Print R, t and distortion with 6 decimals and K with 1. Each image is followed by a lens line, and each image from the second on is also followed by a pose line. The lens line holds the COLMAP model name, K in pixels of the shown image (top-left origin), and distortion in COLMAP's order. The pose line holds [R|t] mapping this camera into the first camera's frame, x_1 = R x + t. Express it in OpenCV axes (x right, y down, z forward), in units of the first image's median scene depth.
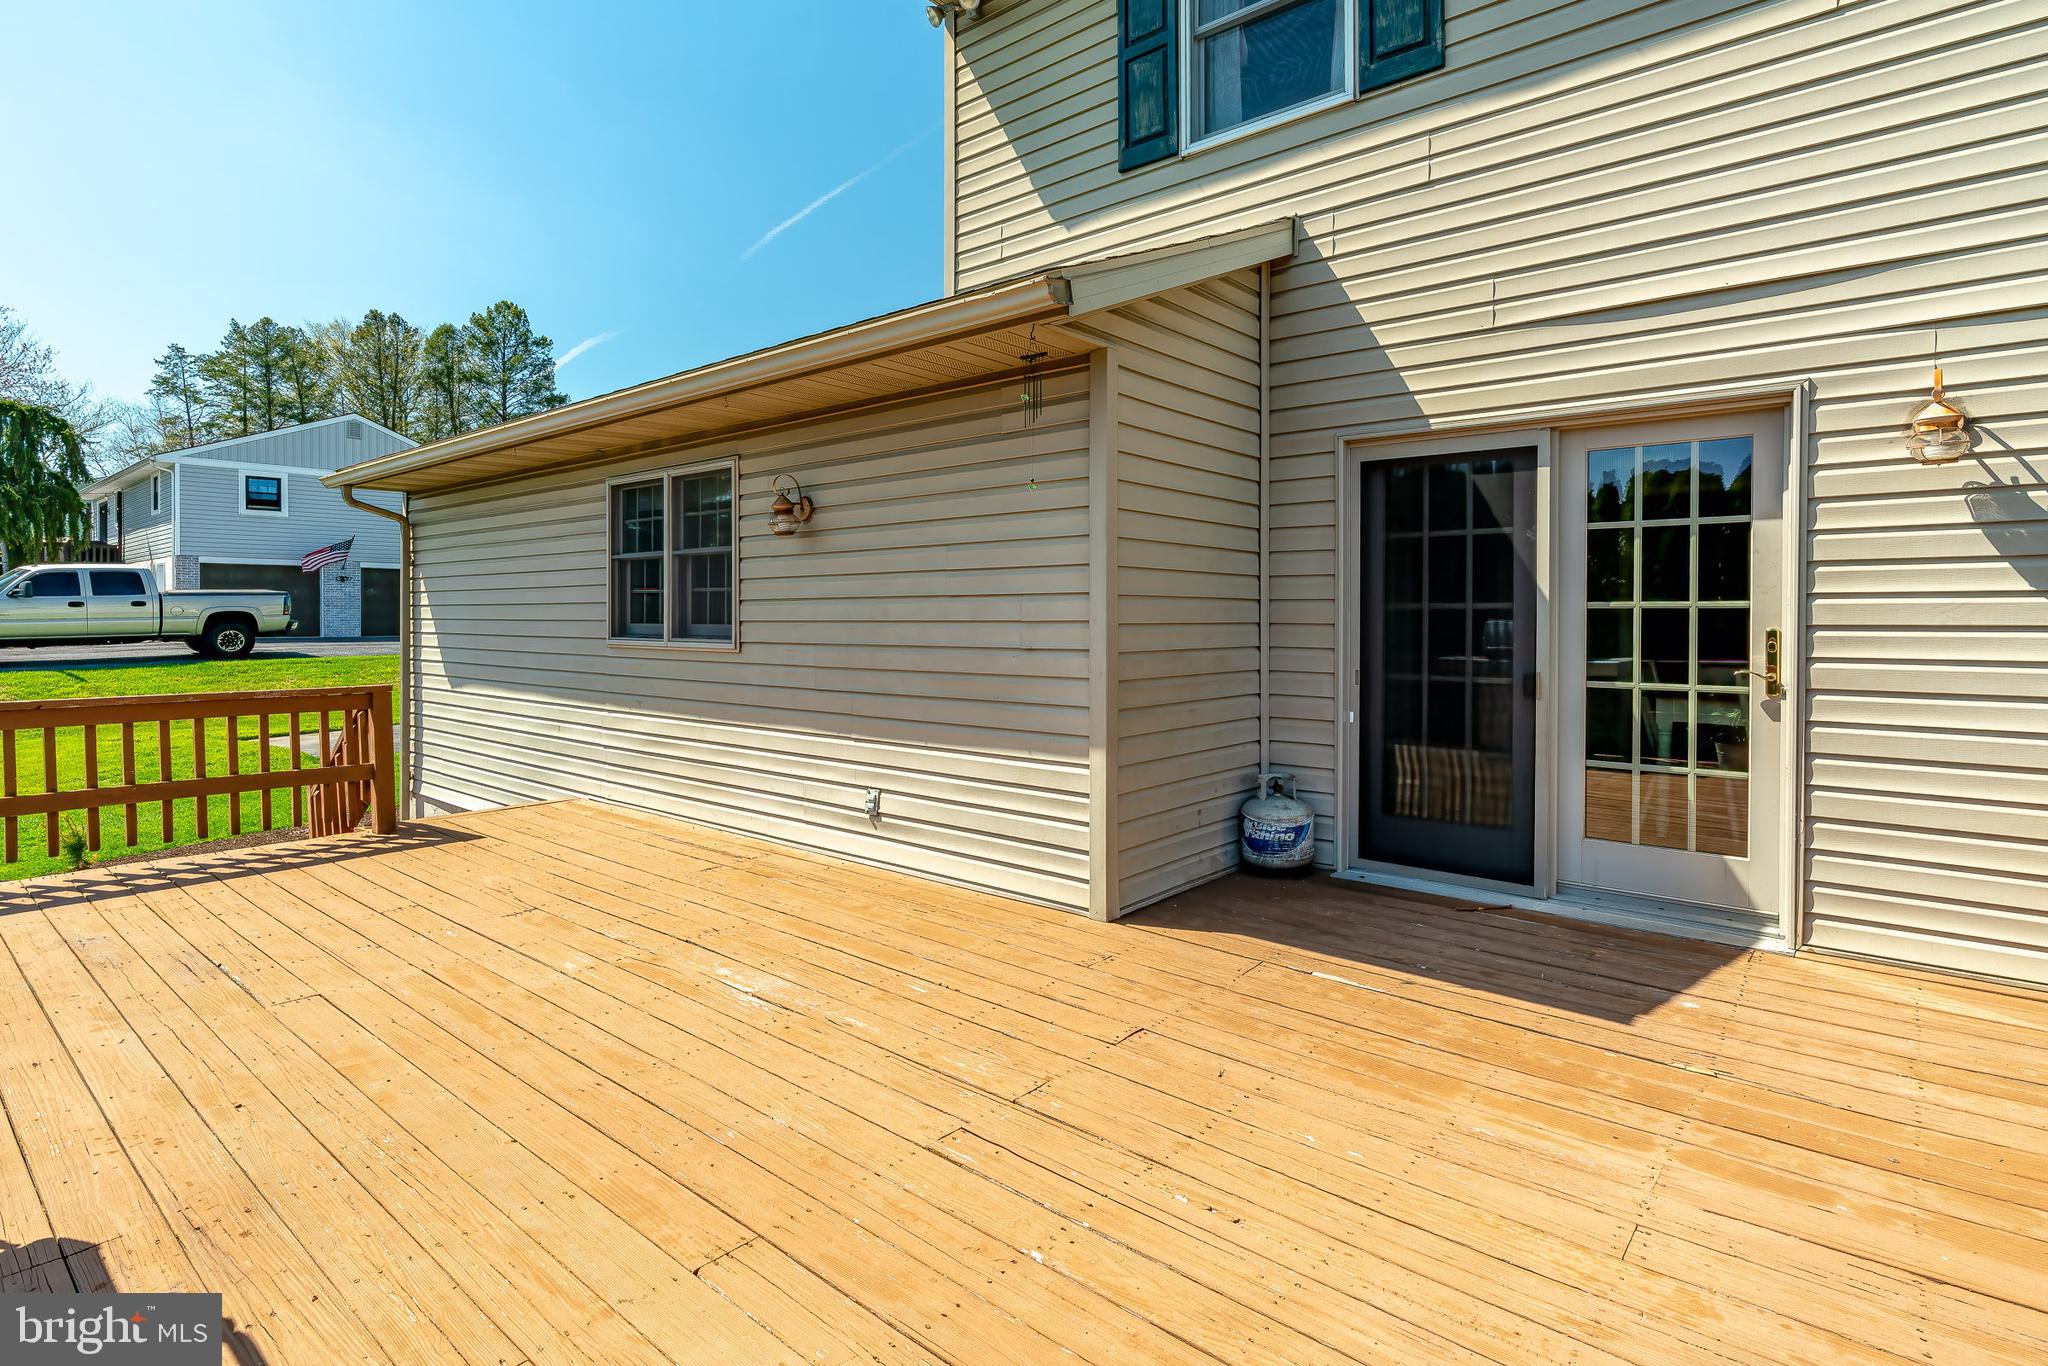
lens RADIAL K [[932.8, 0, 978.0], [0, 932.8, 625.3], [0, 0, 1]] dist [-0.004805, 0.000573]
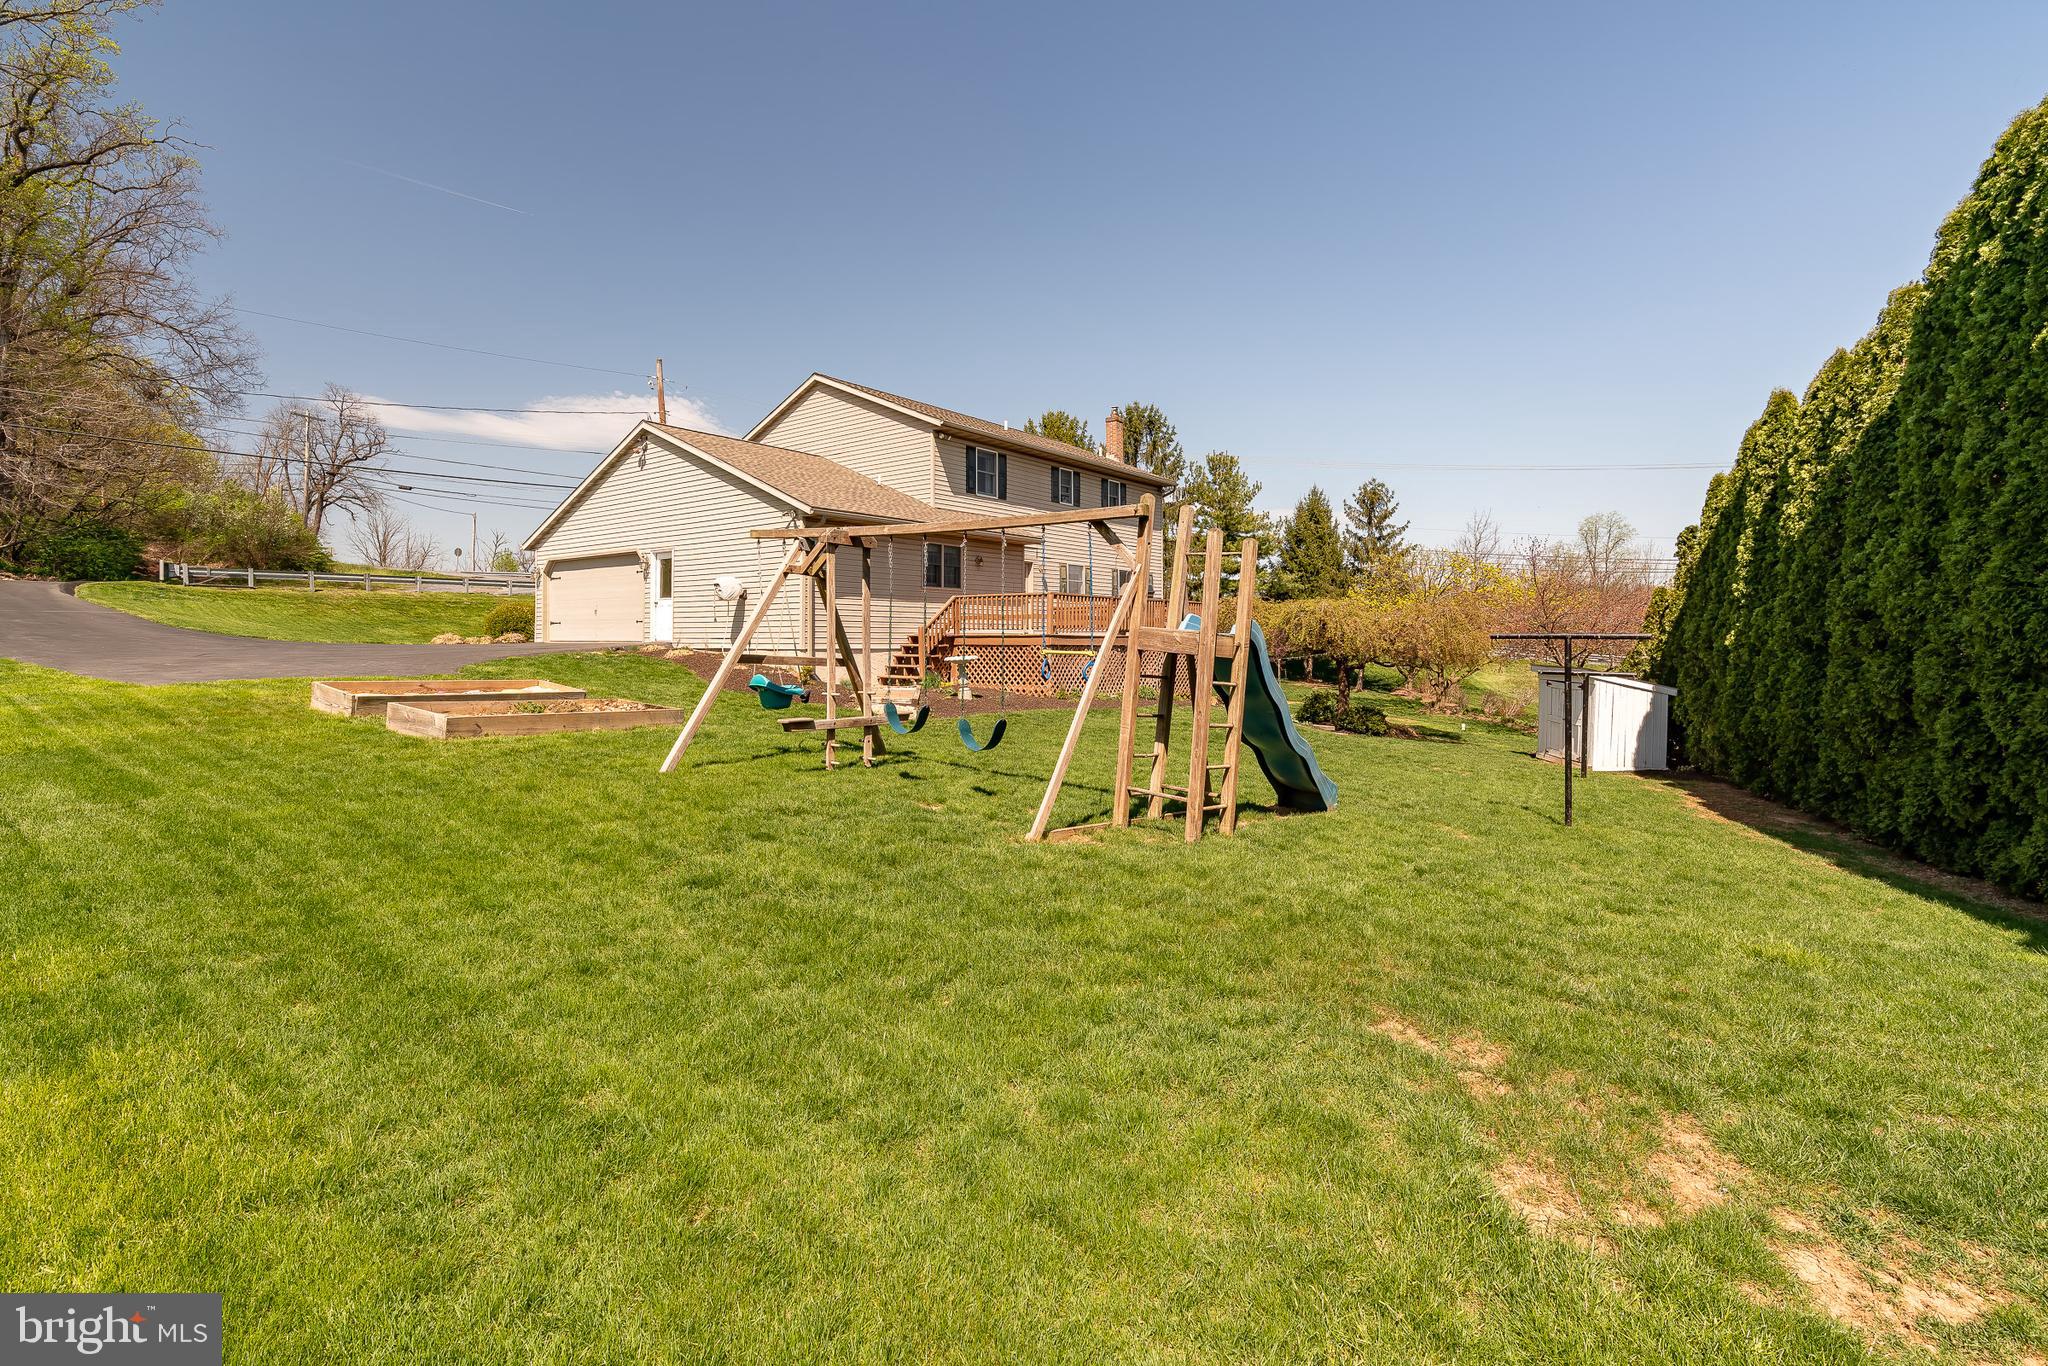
lens RADIAL K [[979.5, 0, 1024.0], [0, 979.5, 683.0], [0, 0, 1]] dist [-0.001356, 0.000005]
pose [[-0.013188, -0.042460, 0.999011, -6.197662], [0.010080, 0.999042, 0.042595, 0.340487], [-0.999862, 0.010631, -0.012747, 1.013346]]
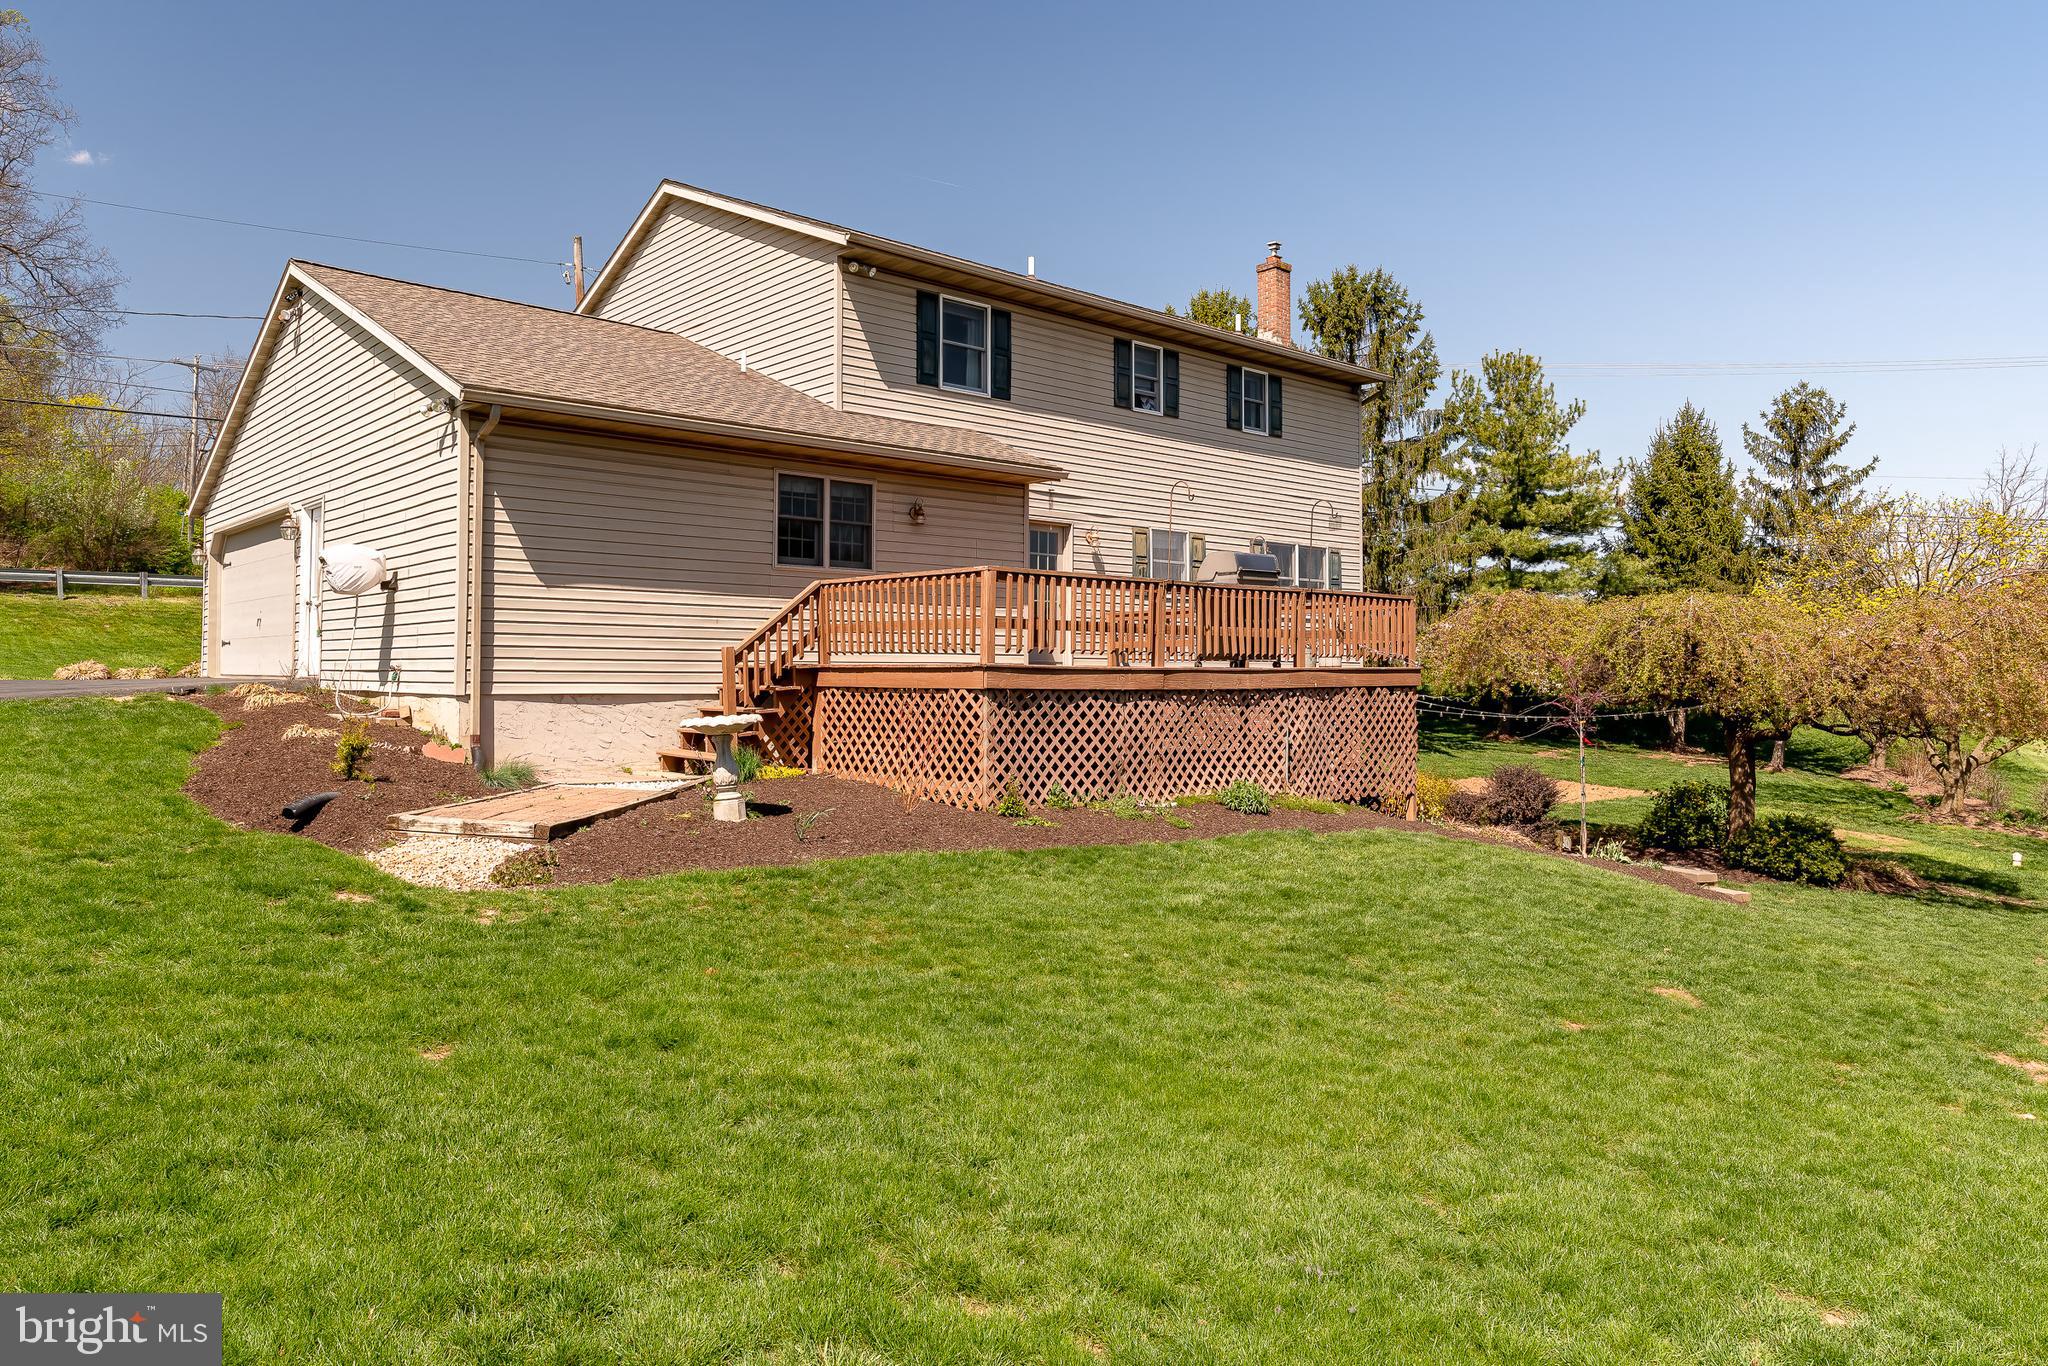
lens RADIAL K [[1371.2, 0, 968.9], [0, 1371.2, 682.0], [0, 0, 1]] dist [0.005528, 0.000988]
pose [[0.187287, -0.004257, 0.982296, -4.170030], [0.005865, 0.999978, 0.003215, 0.335025], [-0.982288, 0.005159, 0.187308, 0.293765]]
